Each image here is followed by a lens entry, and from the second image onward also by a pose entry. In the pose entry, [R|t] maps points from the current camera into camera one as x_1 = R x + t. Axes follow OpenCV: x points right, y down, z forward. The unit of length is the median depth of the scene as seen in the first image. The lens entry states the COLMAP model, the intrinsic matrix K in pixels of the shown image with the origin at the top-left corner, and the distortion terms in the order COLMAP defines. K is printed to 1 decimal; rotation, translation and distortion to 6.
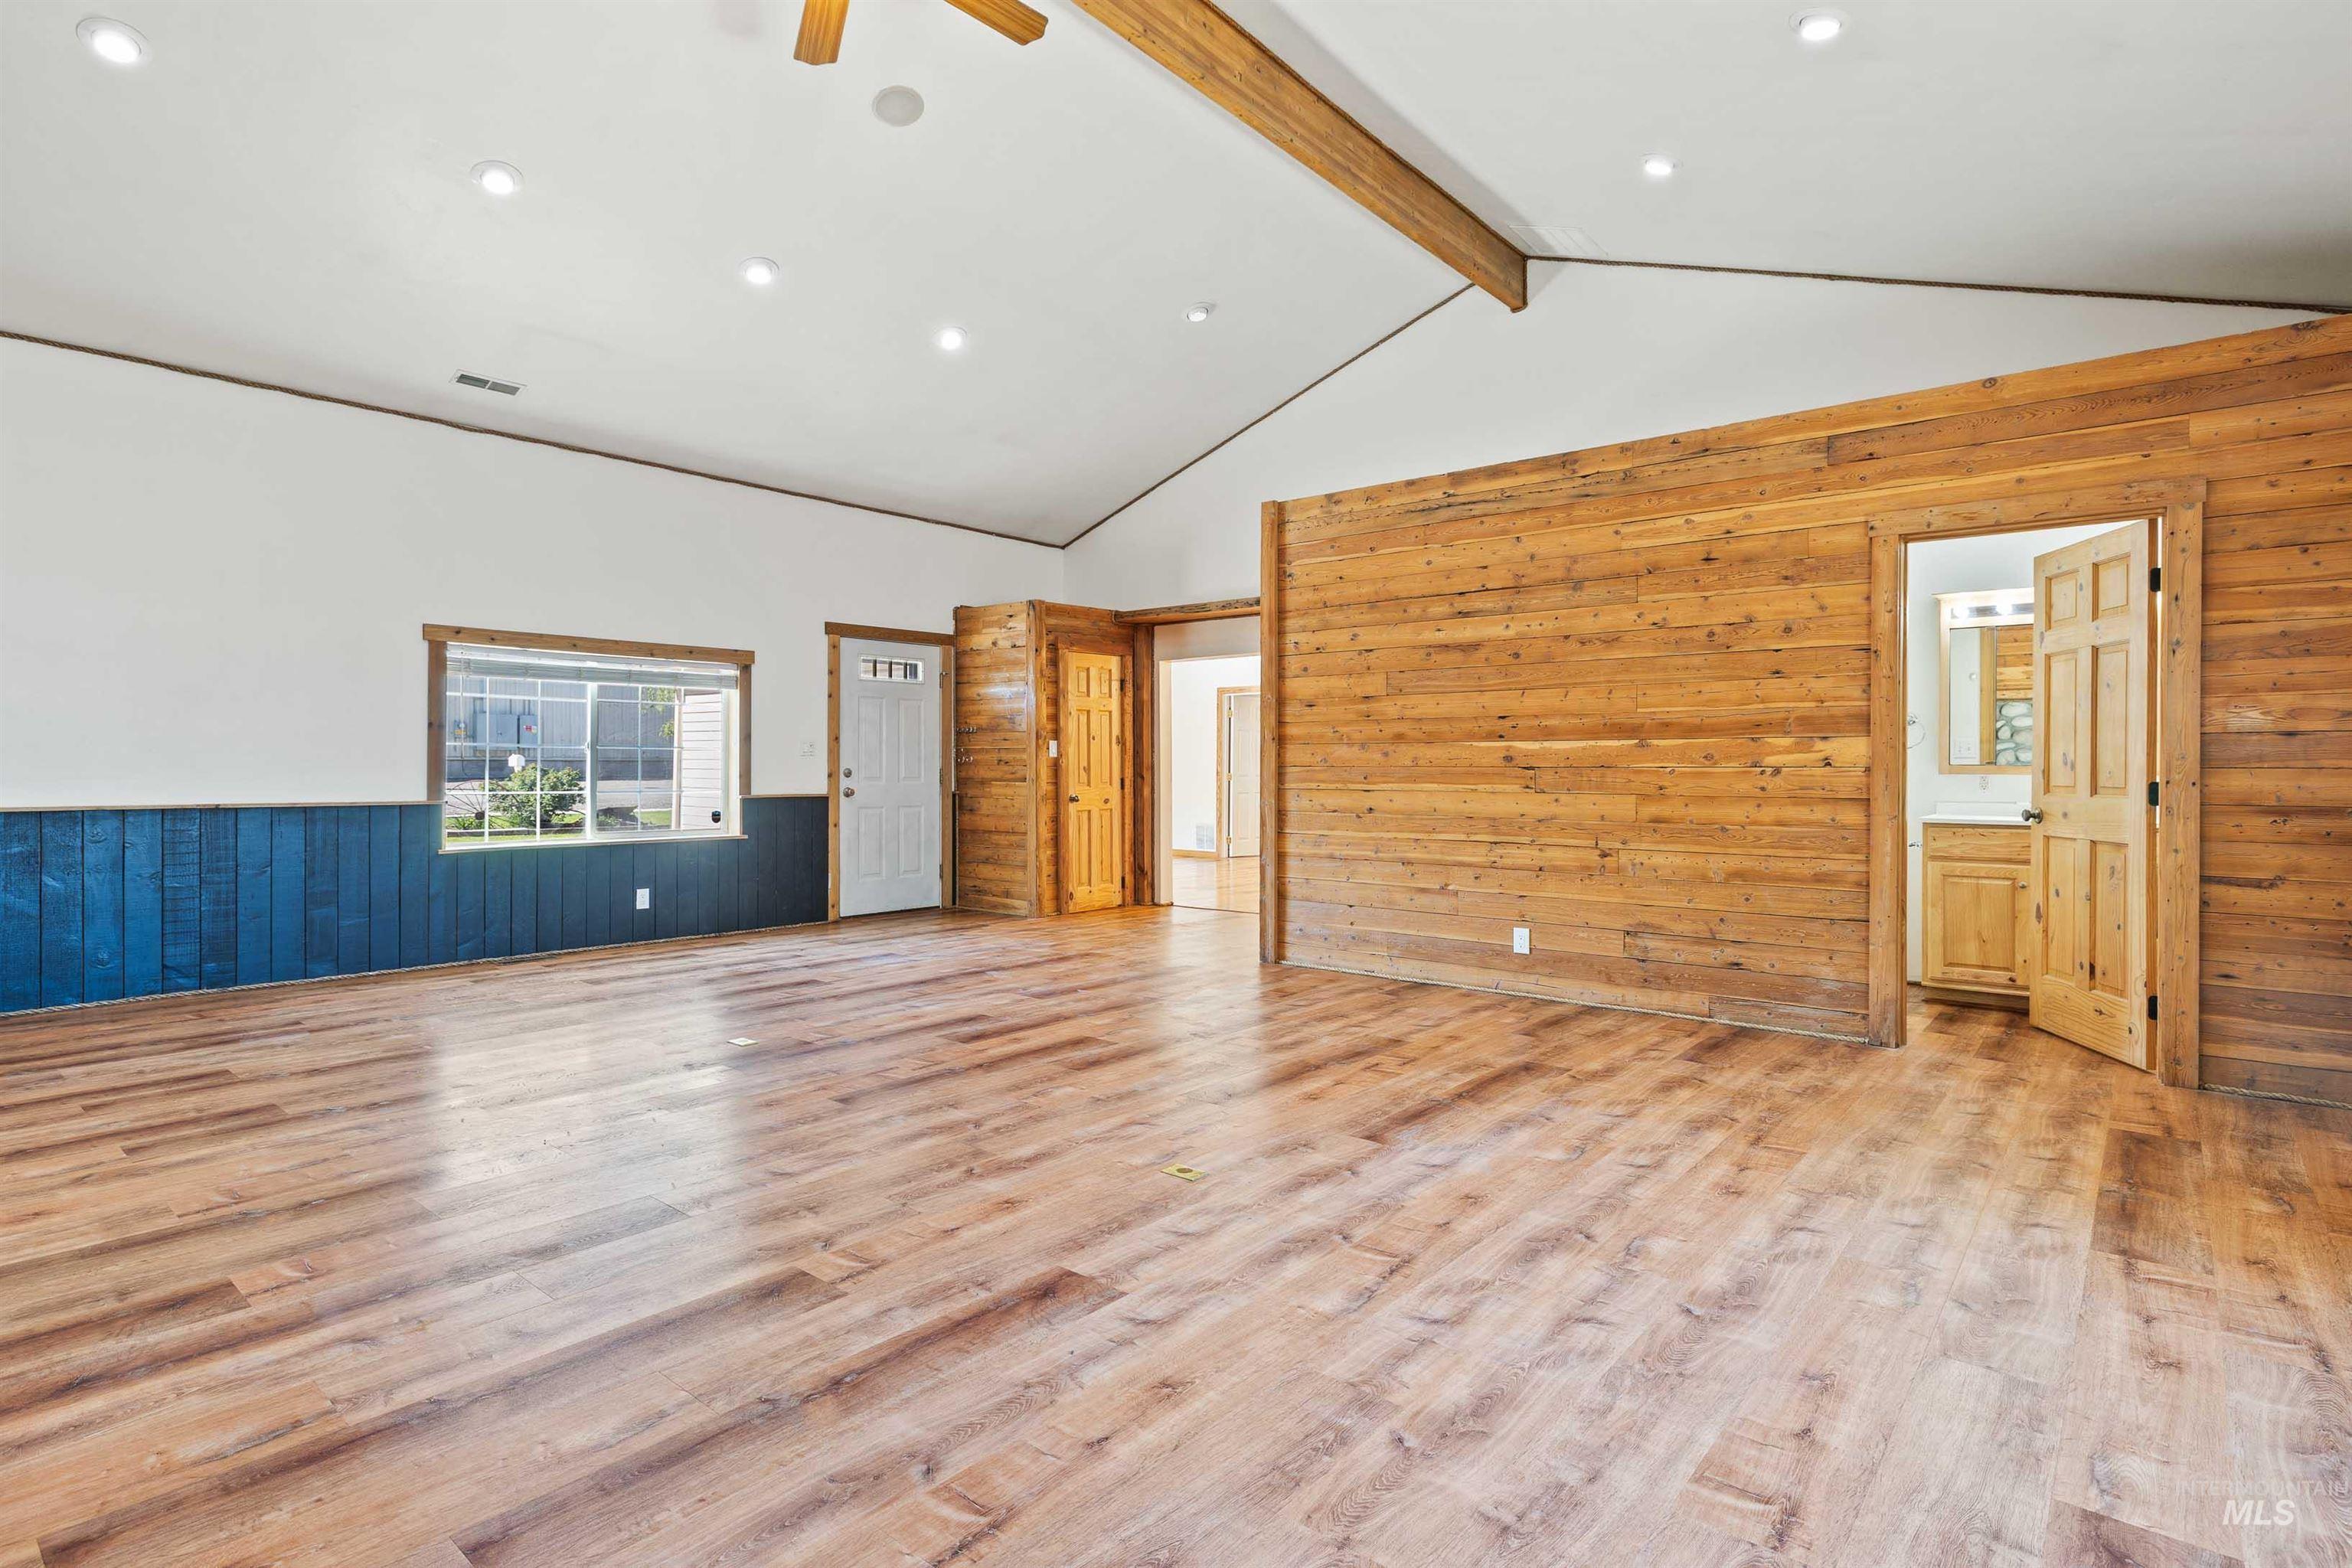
lens RADIAL K [[1207.4, 0, 1180.3], [0, 1207.4, 766.2], [0, 0, 1]] dist [0.000267, -0.000173]
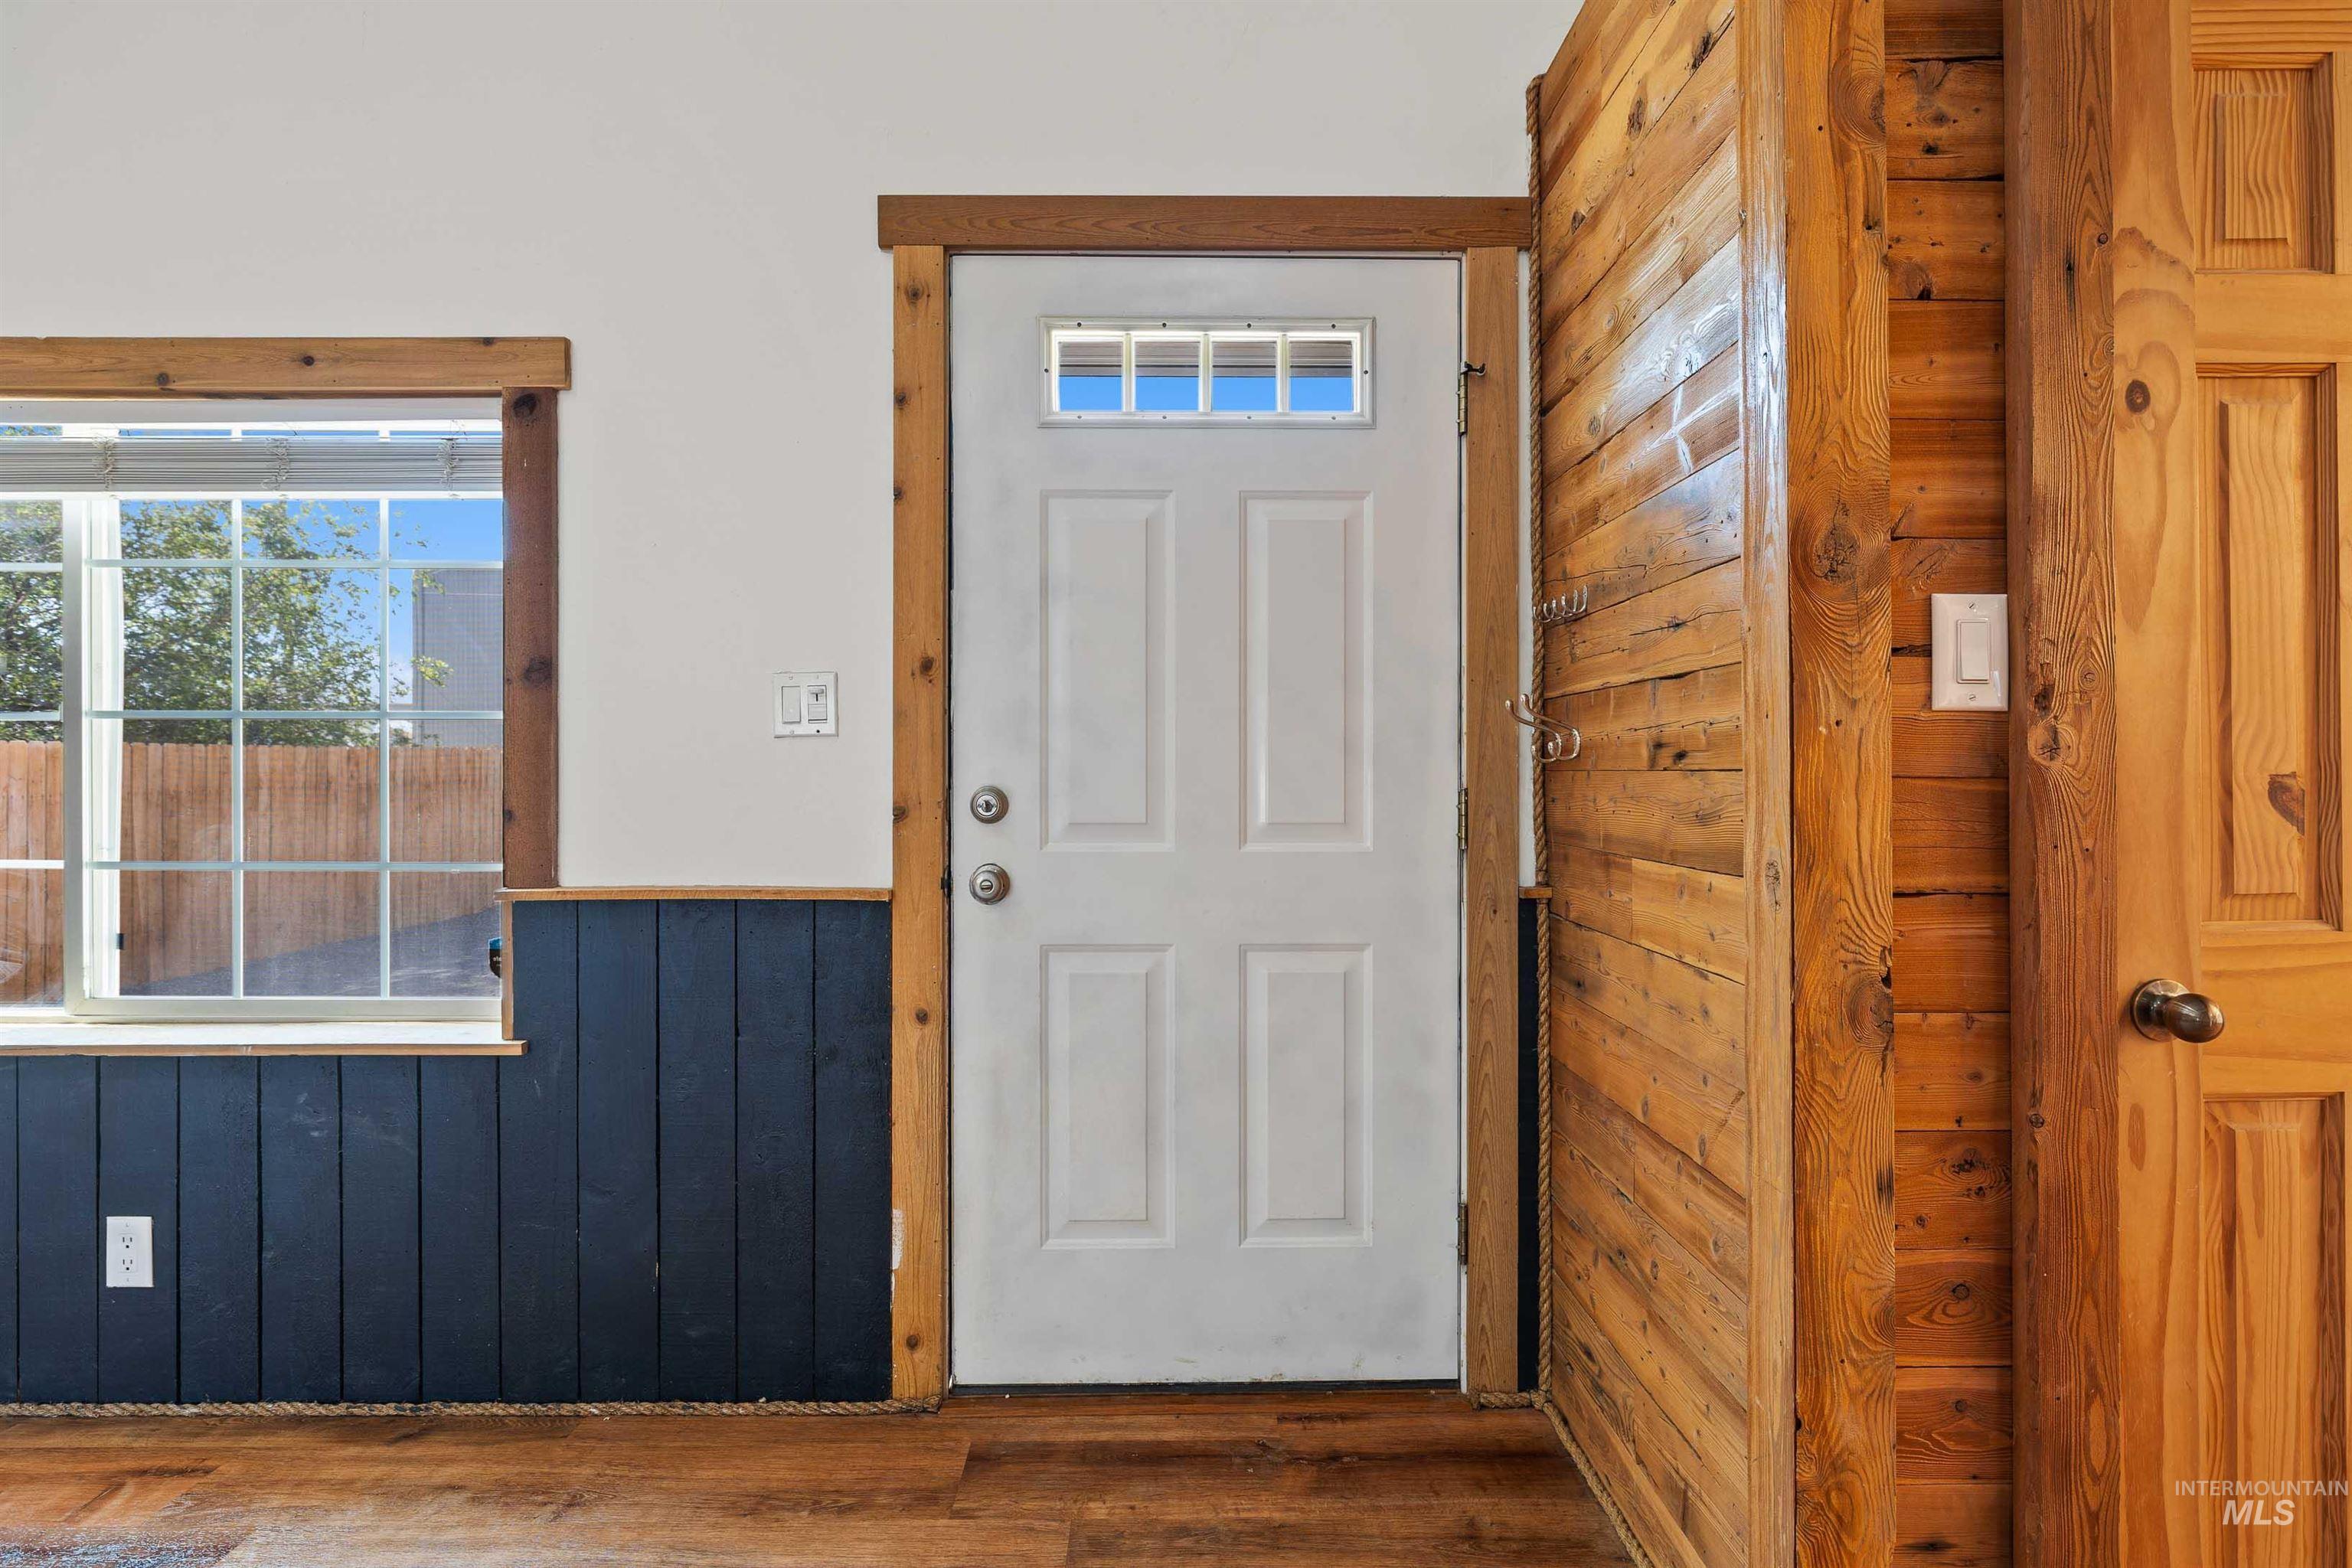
lens RADIAL K [[1247.6, 0, 1176.0], [0, 1247.6, 784.0], [0, 0, 1]] dist [0.000777, 0.000184]
pose [[0.649786, 0.000405, -0.760117, -0.054709], [0.002515, 0.999993, 0.002683, 0.000404], [0.760113, -0.003655, 0.649780, 0.838911]]
